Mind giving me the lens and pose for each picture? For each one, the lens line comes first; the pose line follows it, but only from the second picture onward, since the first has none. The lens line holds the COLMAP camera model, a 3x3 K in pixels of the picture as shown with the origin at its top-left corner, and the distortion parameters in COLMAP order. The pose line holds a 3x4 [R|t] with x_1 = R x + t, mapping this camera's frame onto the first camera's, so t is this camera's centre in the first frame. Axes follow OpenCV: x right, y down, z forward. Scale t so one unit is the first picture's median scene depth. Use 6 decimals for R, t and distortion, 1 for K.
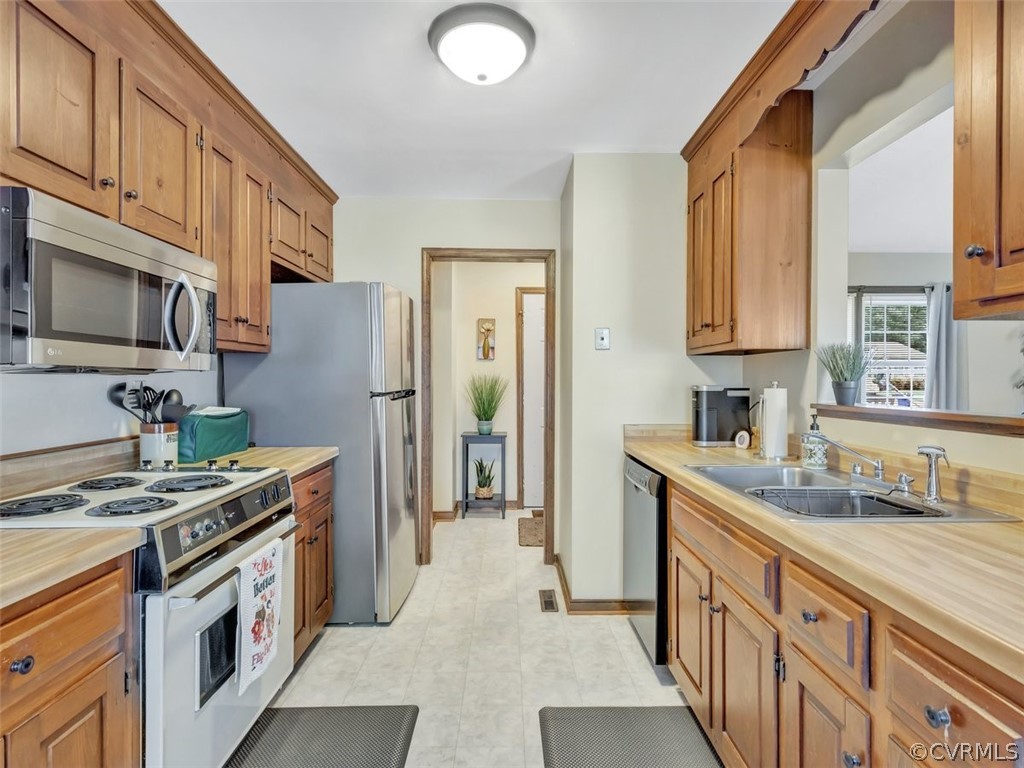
lens RADIAL K [[526.5, 0, 514.1], [0, 526.5, 383.7], [0, 0, 1]] dist [0.006464, -0.003626]
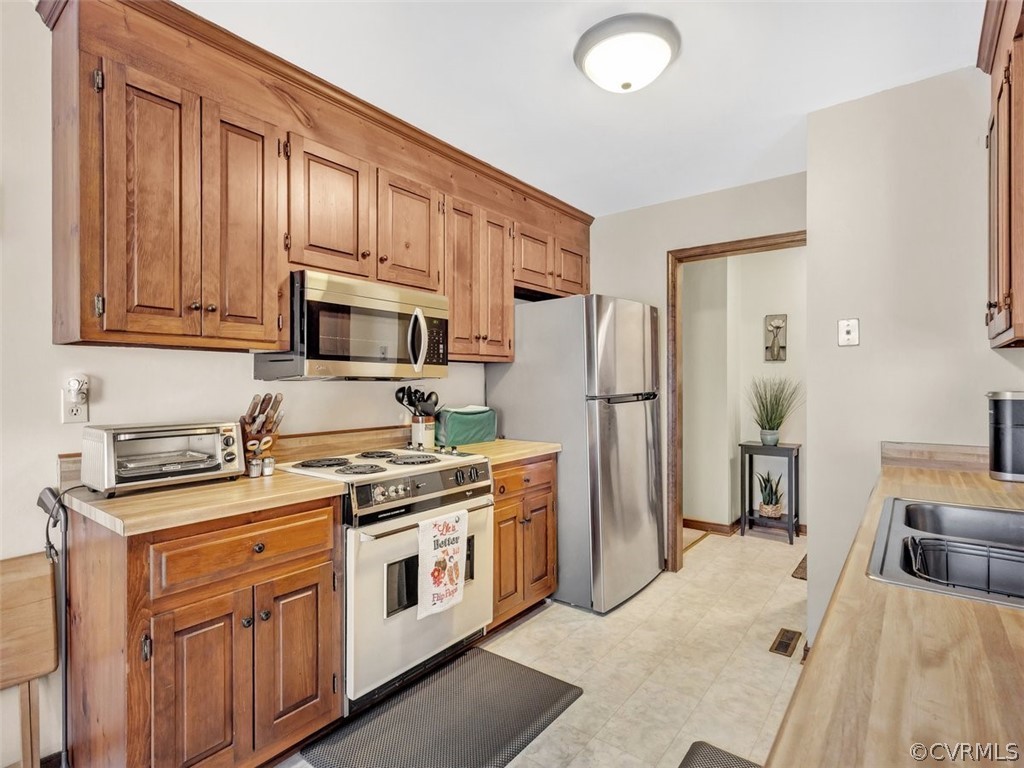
lens RADIAL K [[526.5, 0, 509.5], [0, 526.5, 382.6], [0, 0, 1]] dist [0.006464, -0.003626]
pose [[0.776184, -0.003934, -0.630494, 0.328433], [-0.002185, 0.999958, -0.008929, -0.001165], [0.630502, 0.008308, 0.776143, 0.062829]]
